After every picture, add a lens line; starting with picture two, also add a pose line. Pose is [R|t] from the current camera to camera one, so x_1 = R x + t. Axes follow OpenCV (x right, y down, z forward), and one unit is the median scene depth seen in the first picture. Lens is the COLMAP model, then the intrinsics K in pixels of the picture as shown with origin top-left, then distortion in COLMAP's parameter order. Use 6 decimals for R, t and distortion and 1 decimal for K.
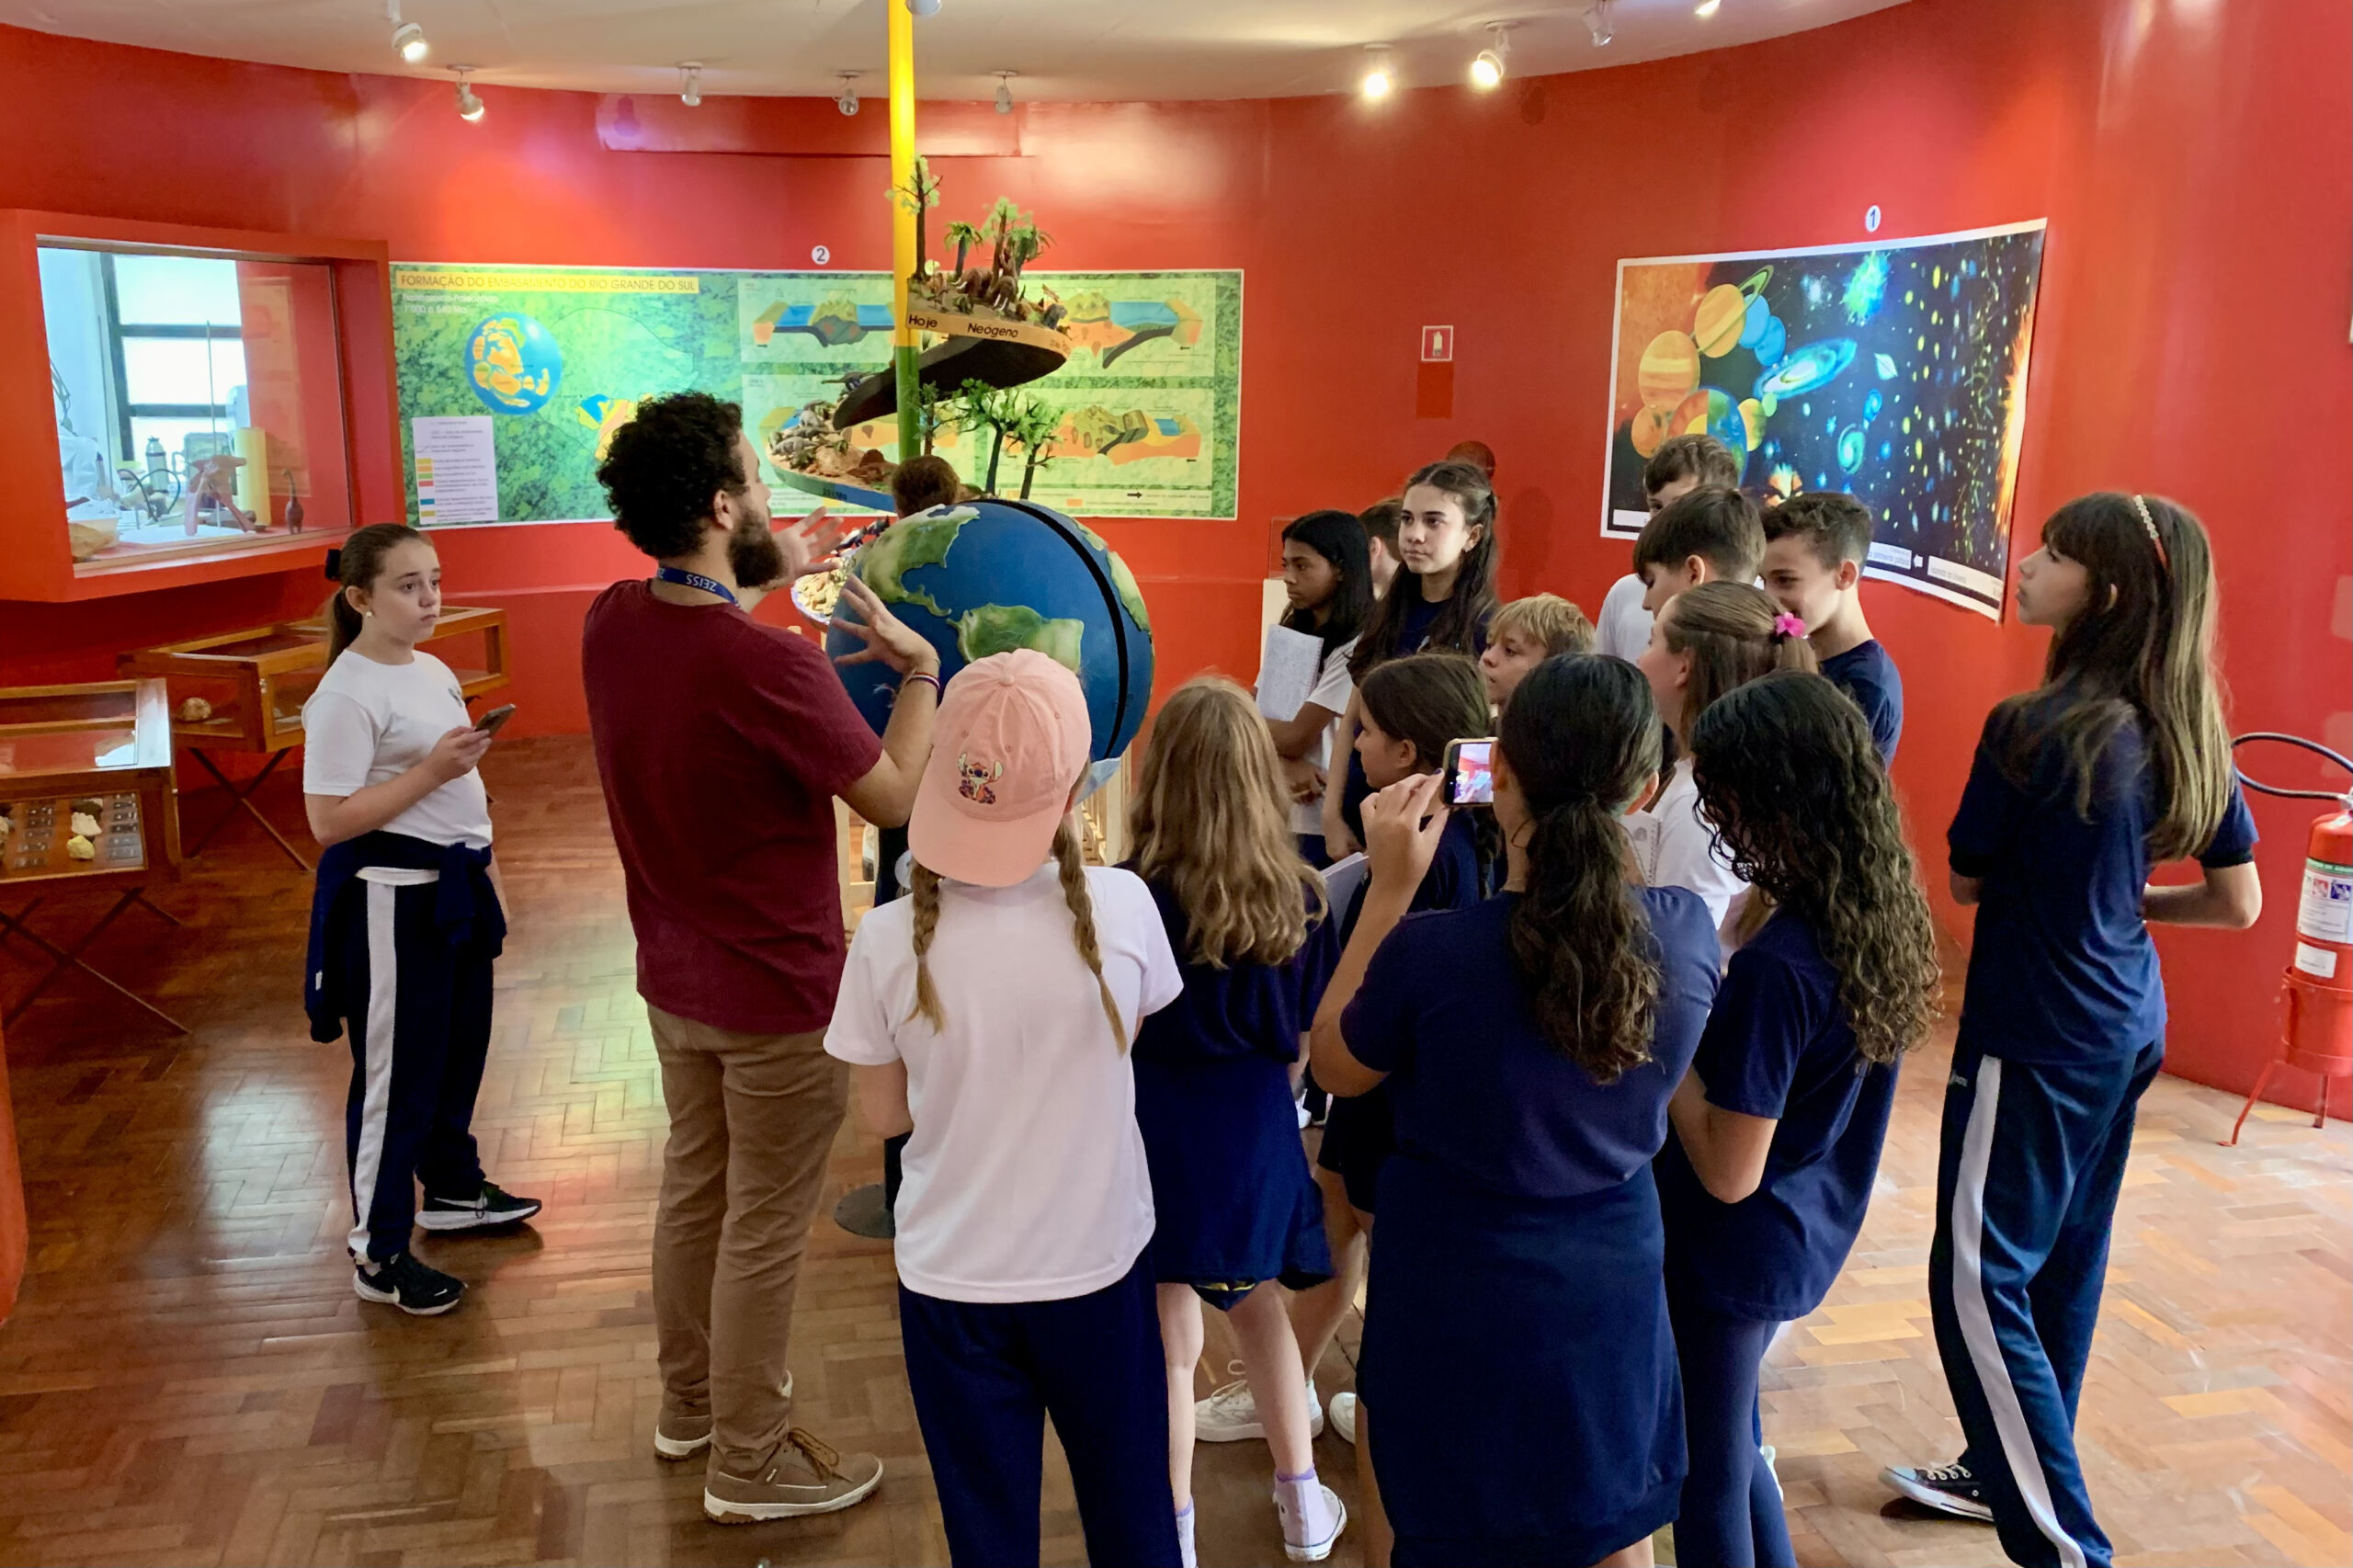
lens RADIAL K [[2016.5, 0, 1088.9], [0, 2016.5, 771.3], [0, 0, 1]] dist [0.140422, -0.174792]
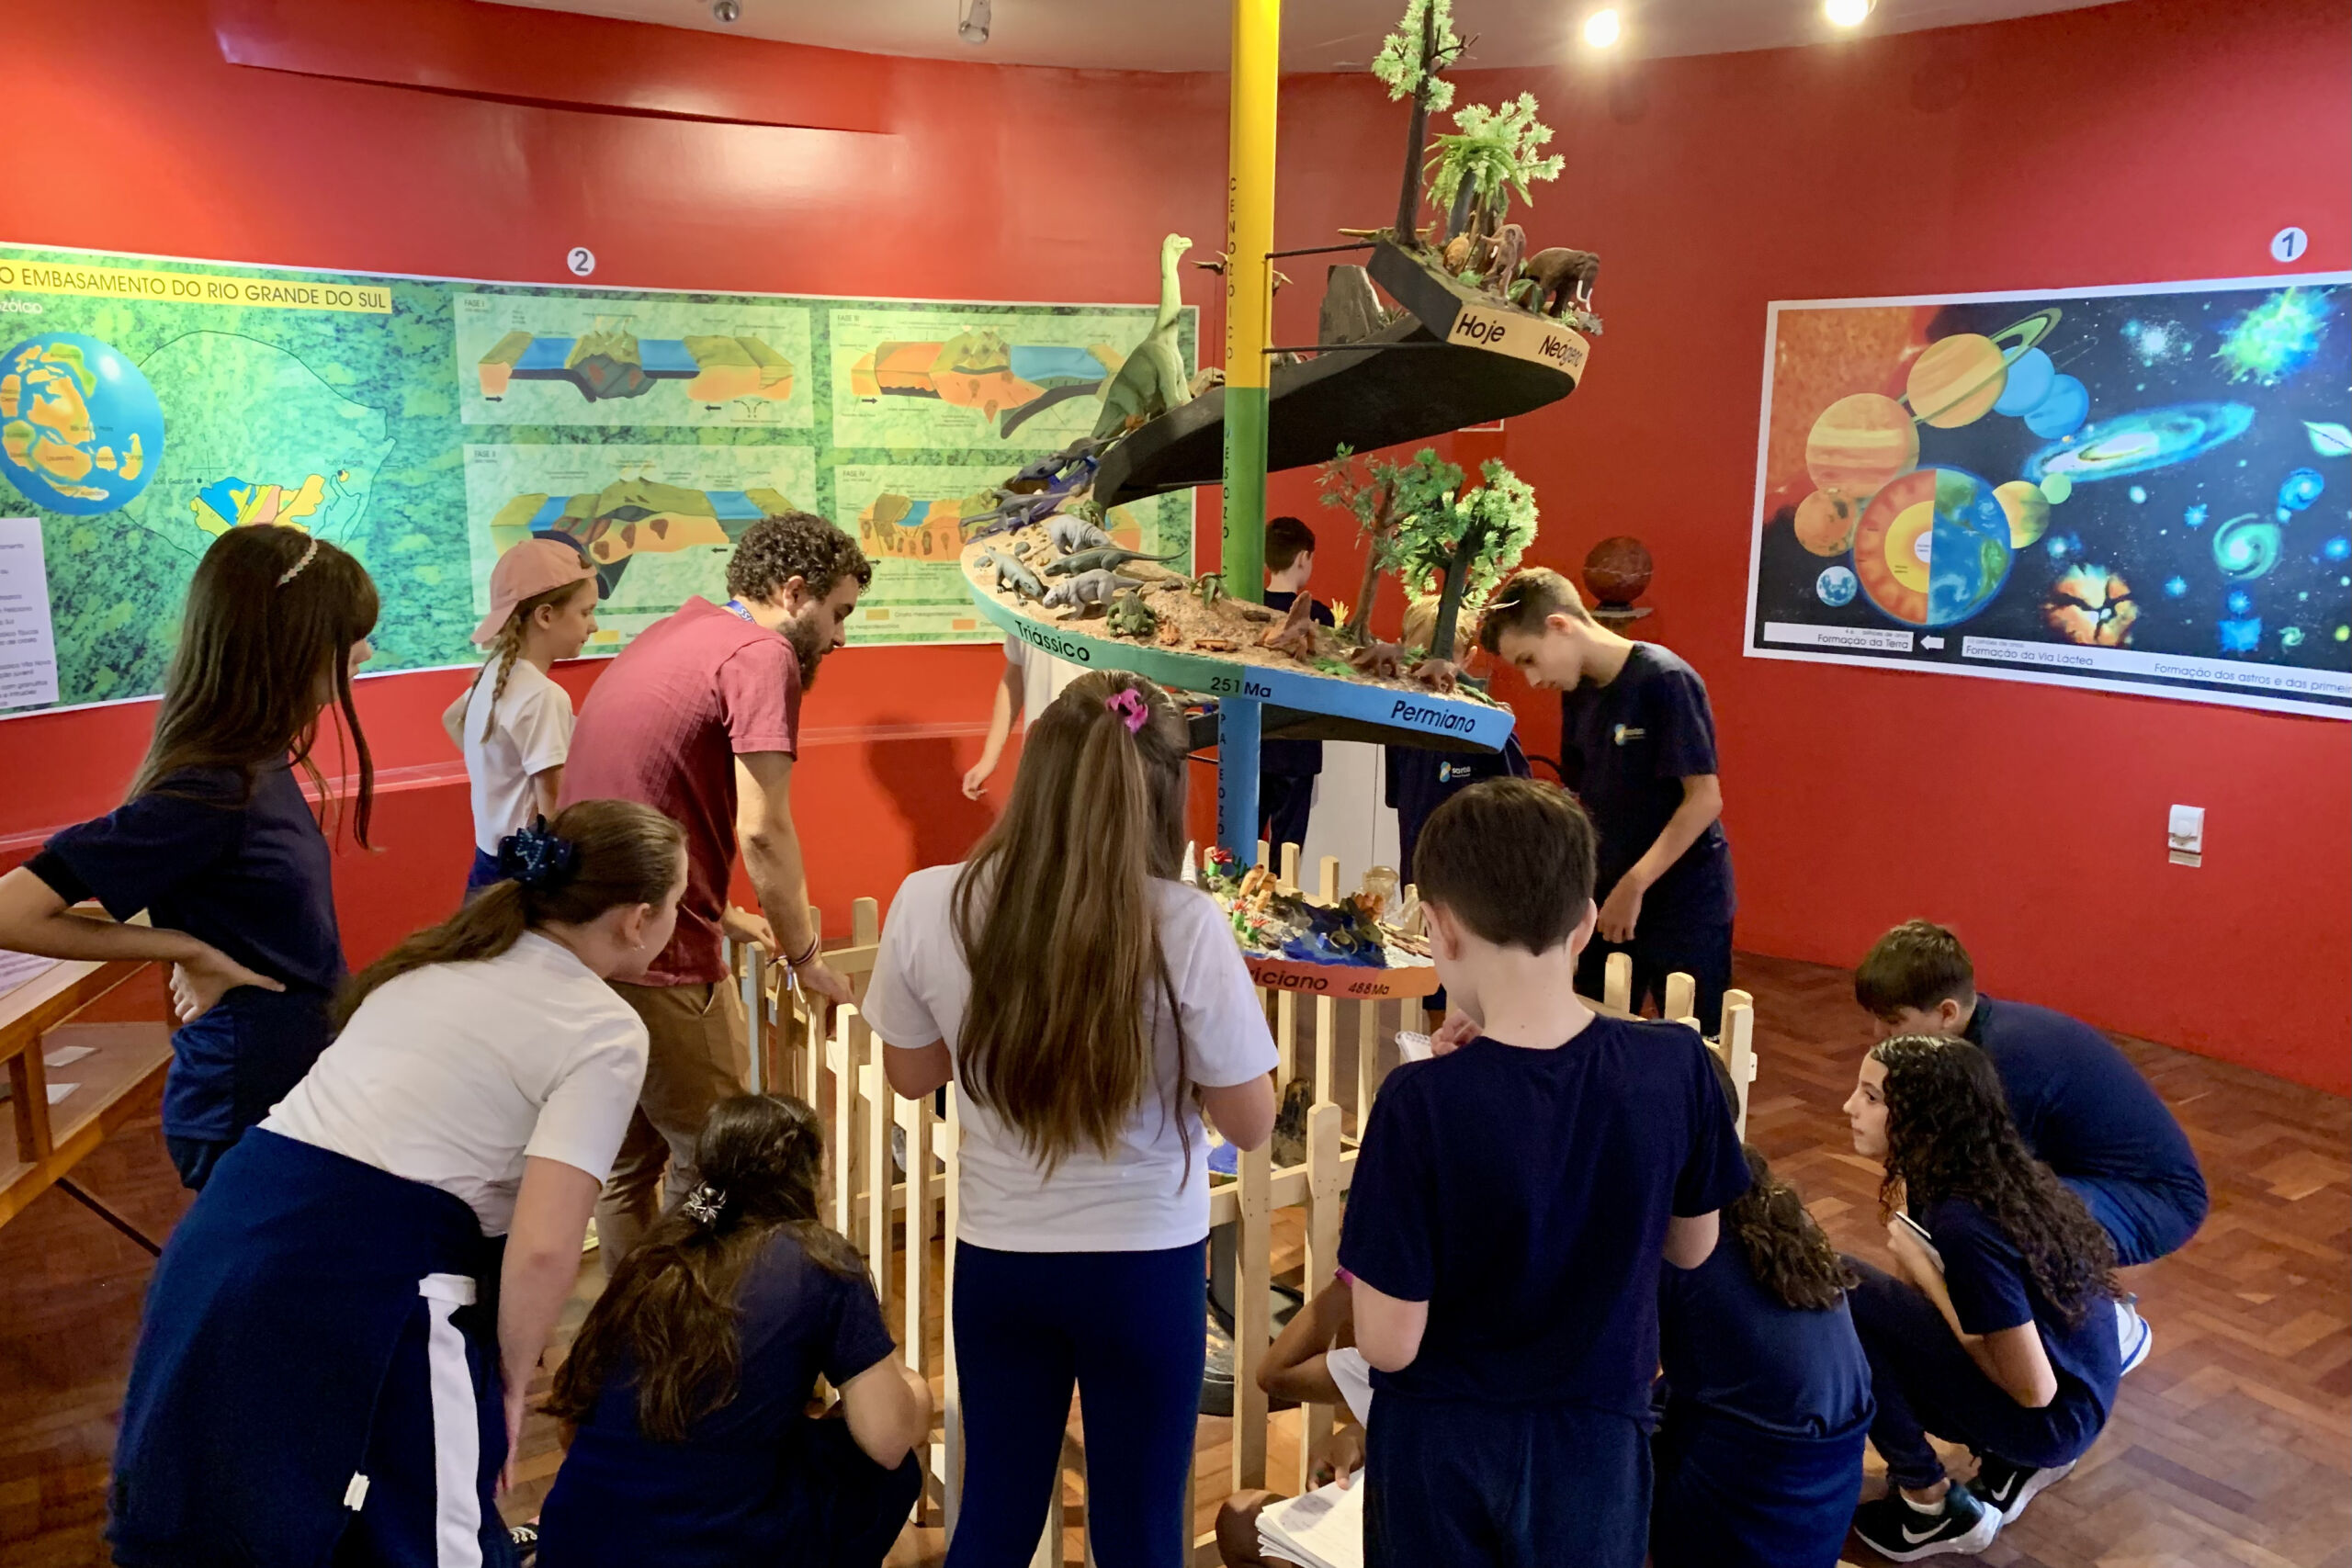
lens RADIAL K [[1869.9, 0, 1195.1], [0, 1869.9, 782.1], [0, 0, 1]] dist [0.072914, -0.008487]
pose [[0.915259, -0.069827, 0.396767, -0.215418], [0.075648, 0.997134, 0.000980, -0.078340], [-0.395699, 0.029118, 0.917919, 0.396118]]
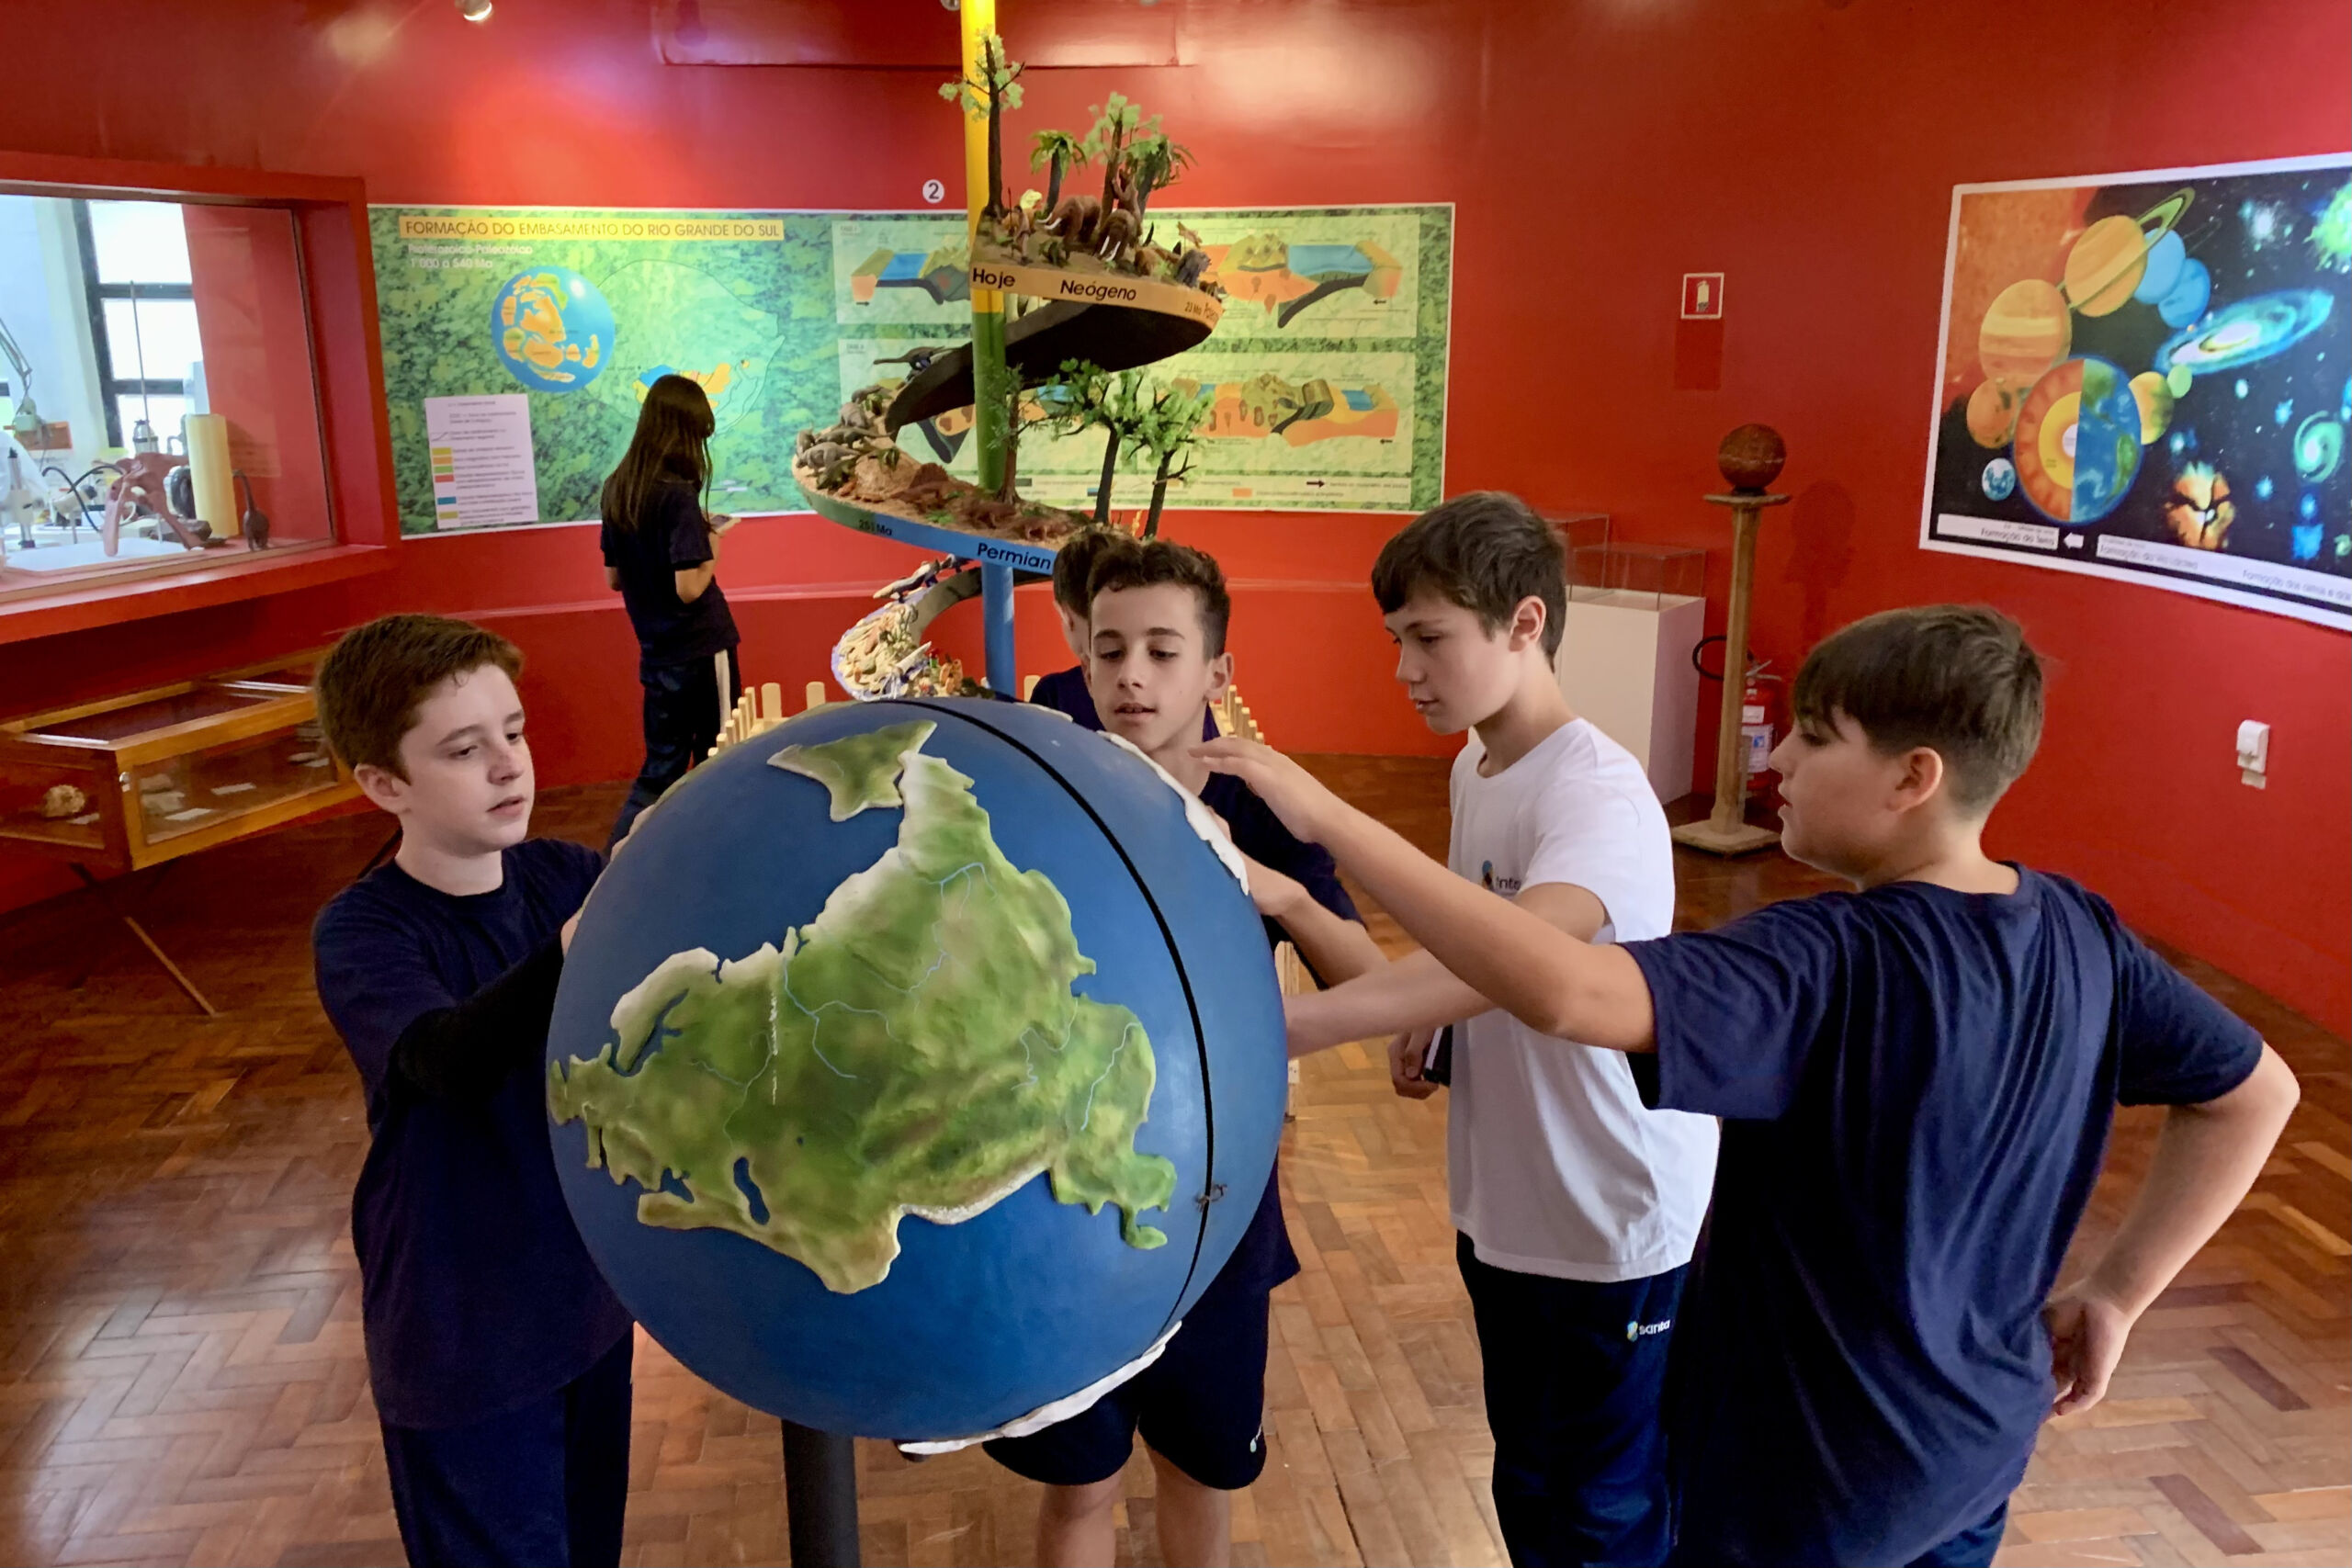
lens RADIAL K [[1947.0, 0, 1176.0], [0, 1947.0, 784.0], [0, 0, 1]] dist [0.049401, 0.007505]
pose [[0.998551, 0.007600, -0.053276, 0.009715], [-0.005348, 0.999091, 0.042289, -0.052345], [0.053549, -0.041943, 0.997684, 0.224036]]
